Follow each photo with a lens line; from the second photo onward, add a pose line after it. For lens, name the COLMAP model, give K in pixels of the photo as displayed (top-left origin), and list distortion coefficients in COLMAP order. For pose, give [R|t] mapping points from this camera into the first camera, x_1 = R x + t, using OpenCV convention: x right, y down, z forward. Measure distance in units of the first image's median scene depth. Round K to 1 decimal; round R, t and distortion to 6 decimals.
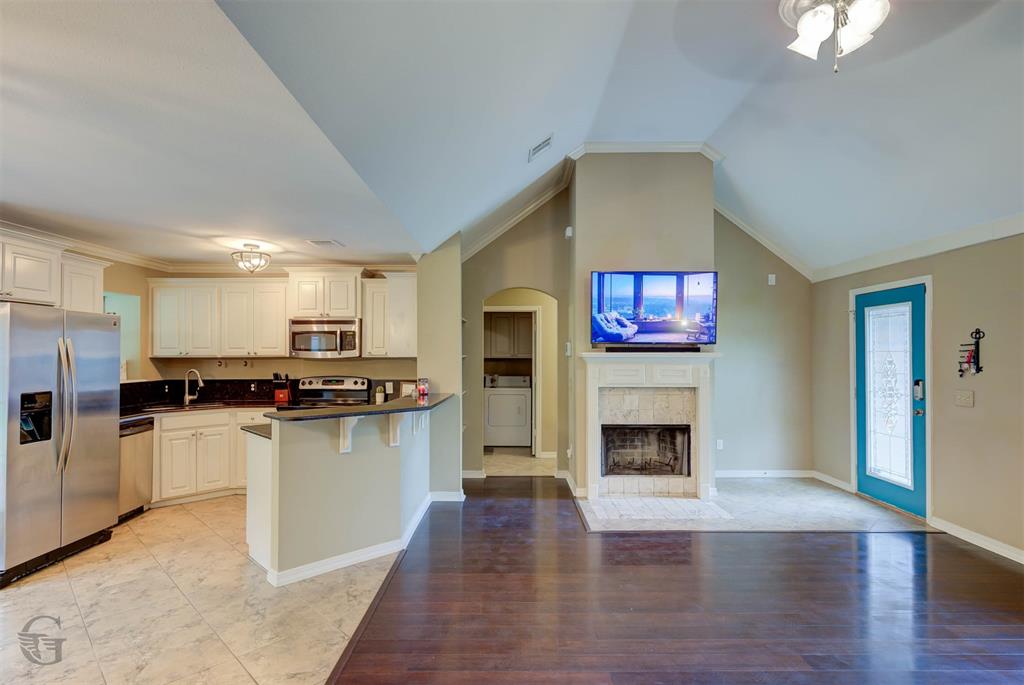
lens RADIAL K [[521.5, 0, 518.7], [0, 521.5, 348.8], [0, 0, 1]] dist [0.004847, -0.001872]
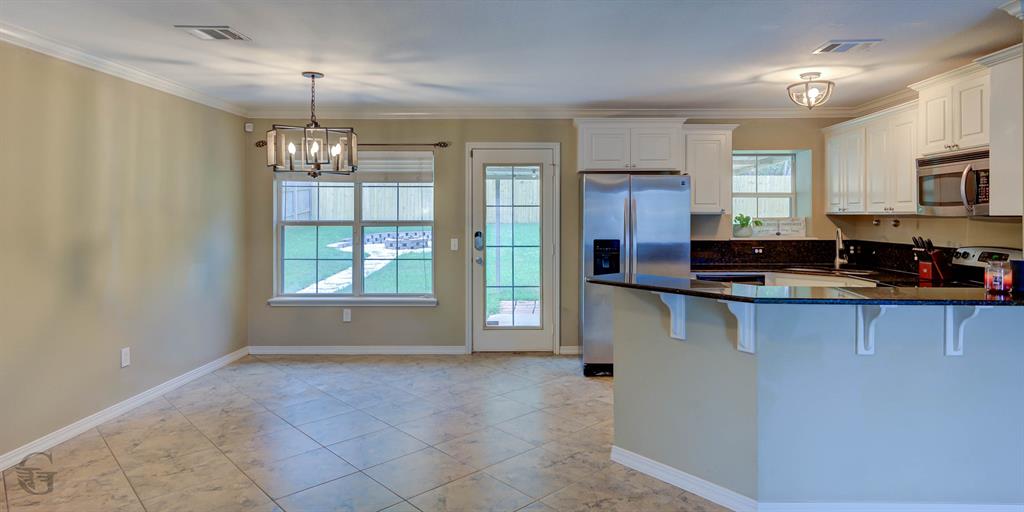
lens RADIAL K [[581.4, 0, 543.1], [0, 581.4, 214.4], [0, 0, 1]] dist [0.016834, 0.000344]
pose [[-0.018939, 0.003940, -0.999813, 0.354895], [0.011665, 0.999925, 0.003719, 0.007418], [0.999753, -0.011592, -0.018984, 0.551376]]
